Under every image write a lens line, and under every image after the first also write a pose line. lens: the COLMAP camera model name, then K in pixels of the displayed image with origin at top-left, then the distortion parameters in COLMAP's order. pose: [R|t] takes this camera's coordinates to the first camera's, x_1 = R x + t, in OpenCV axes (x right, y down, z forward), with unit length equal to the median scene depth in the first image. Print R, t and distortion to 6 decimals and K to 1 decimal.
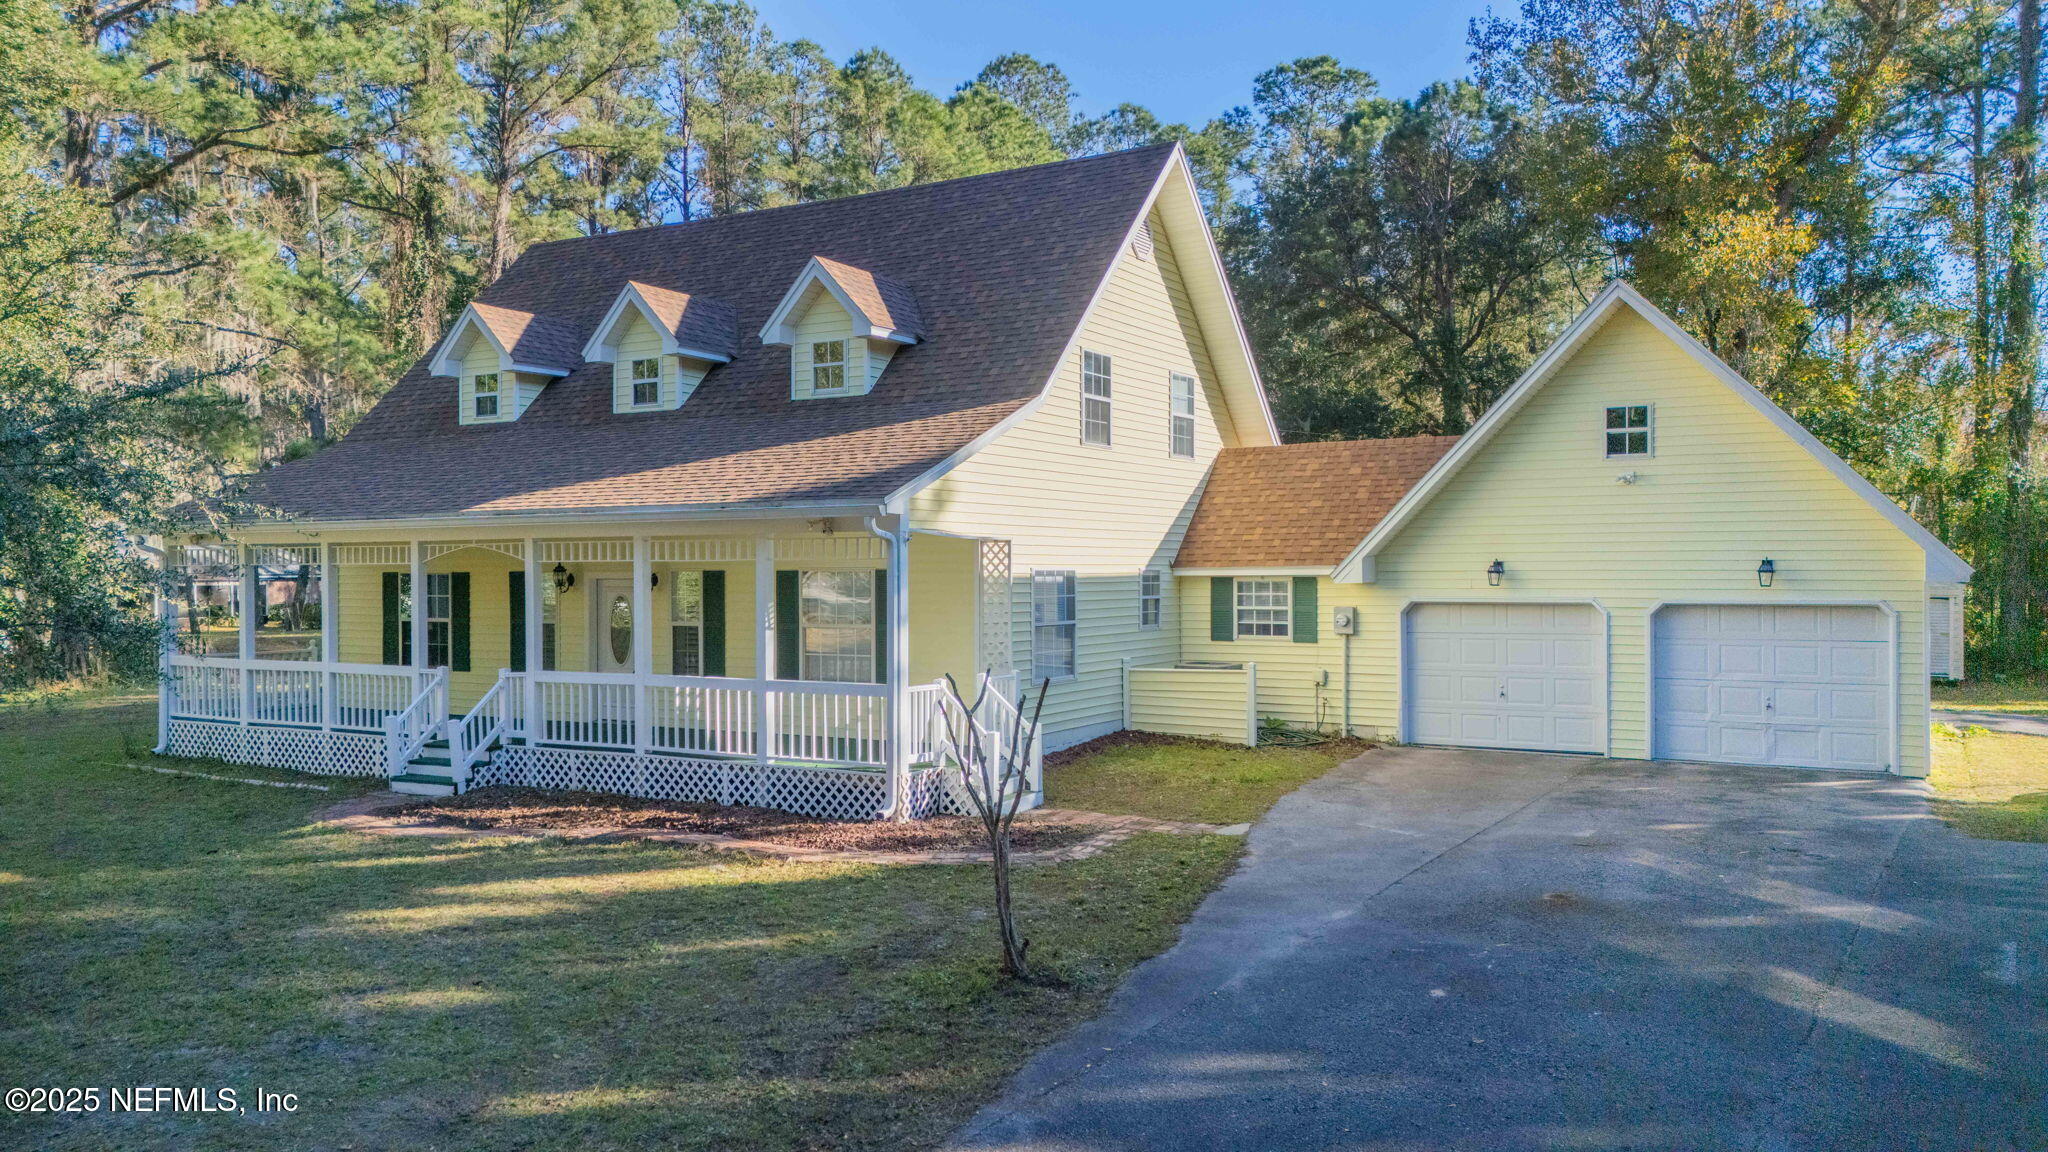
lens RADIAL K [[1526.8, 0, 1024.0], [0, 1526.8, 576.0], [0, 0, 1]] dist [0.064772, -0.000509]
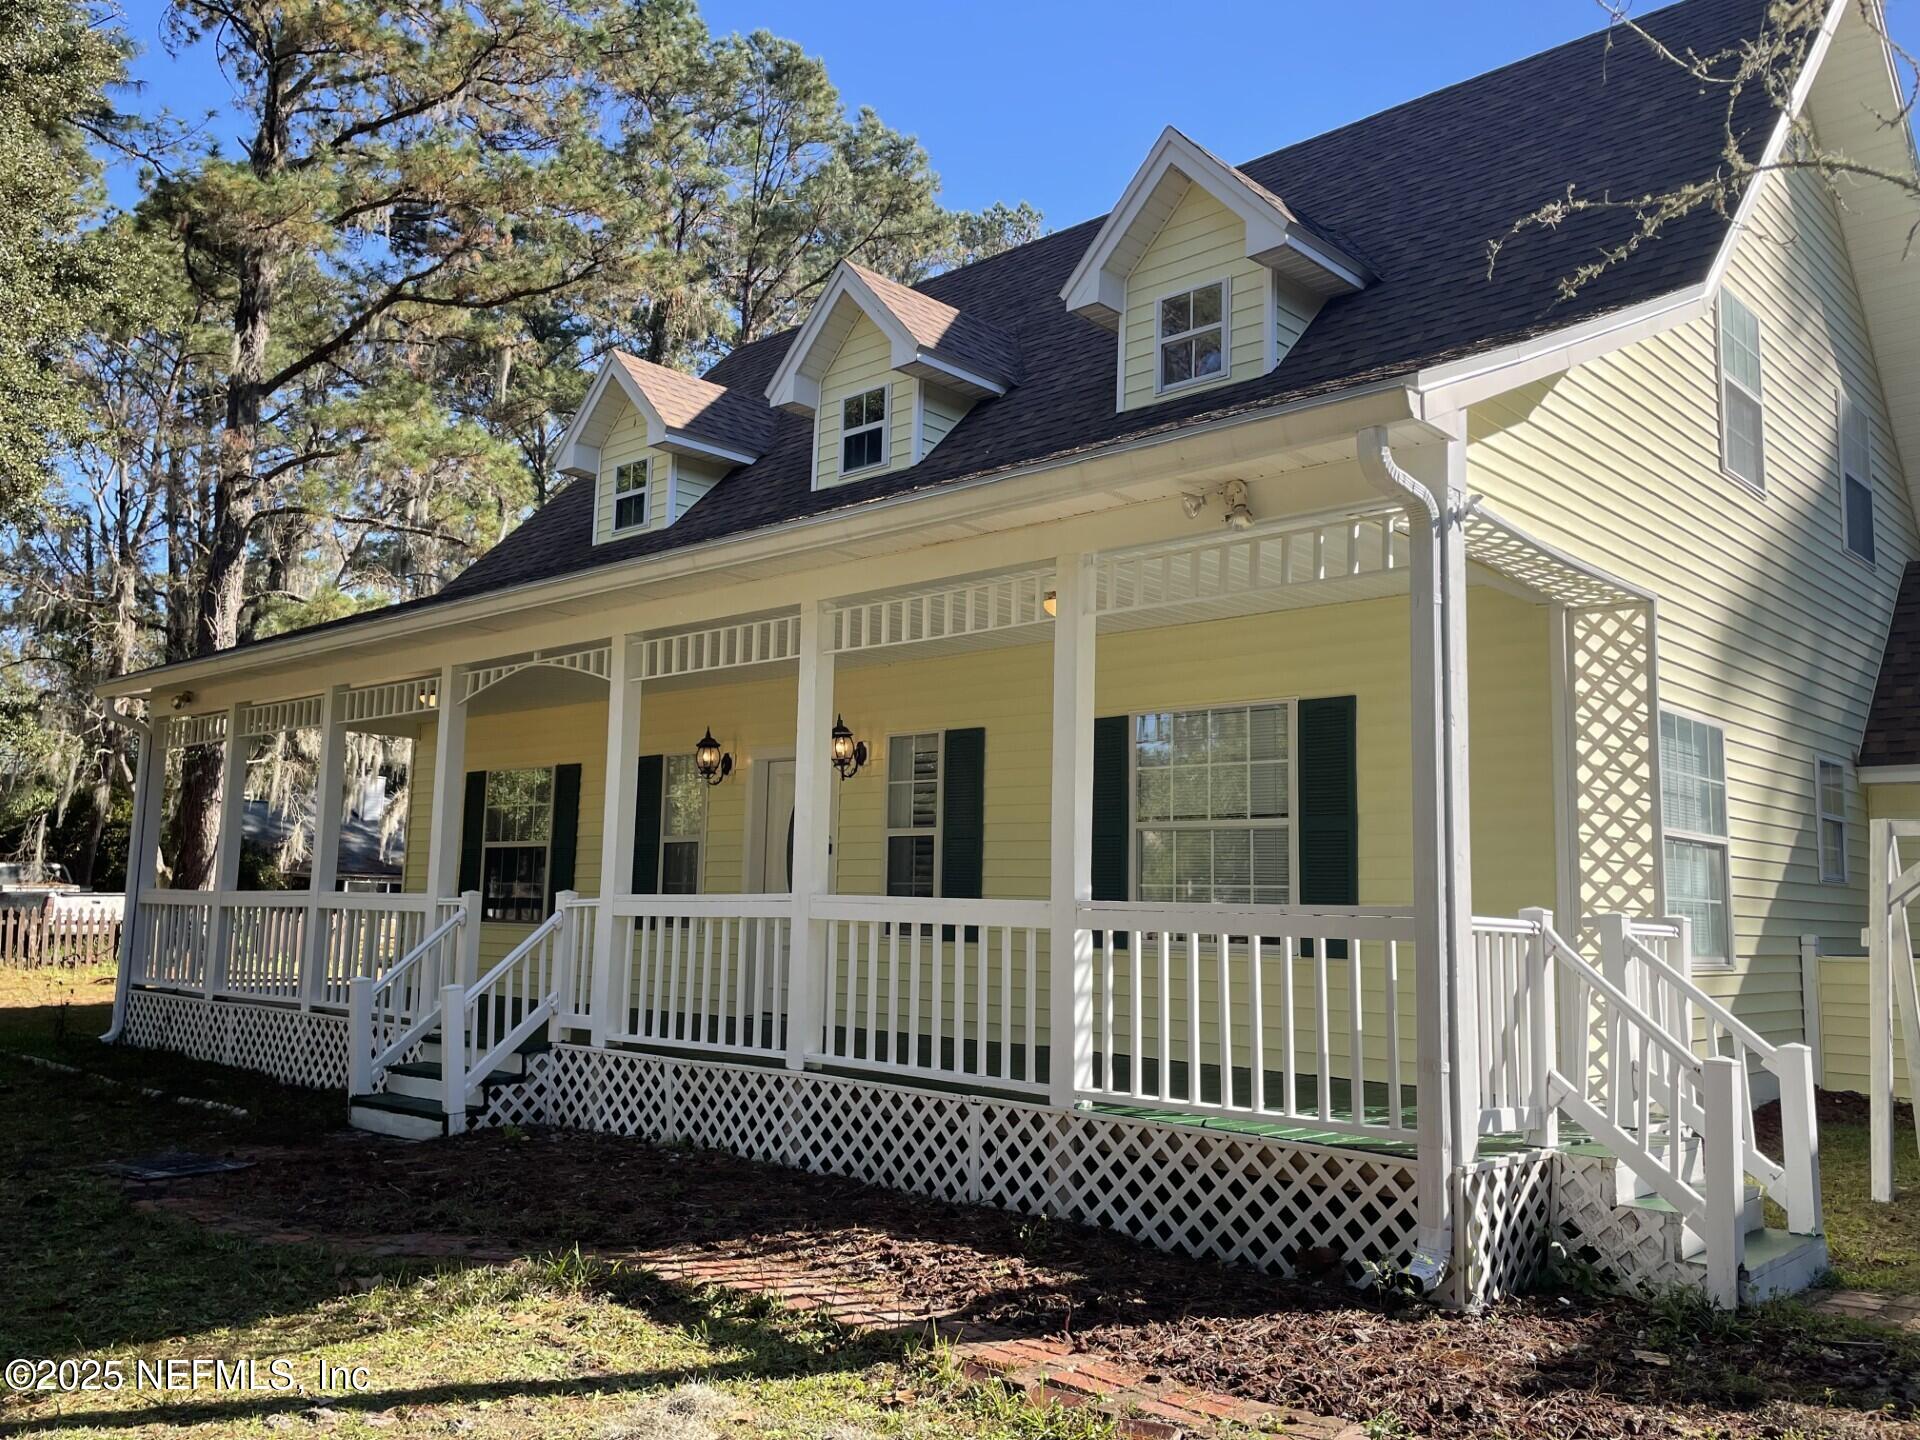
lens RADIAL K [[1524.1, 0, 960.0], [0, 1524.1, 720.0], [0, 0, 1]] dist [0.071030, -0.001565]
pose [[0.977589, 0.001700, -0.210516, -0.104171], [-0.029275, 0.991350, -0.127938, 0.067802], [0.208478, 0.131233, 0.969183, 0.543731]]
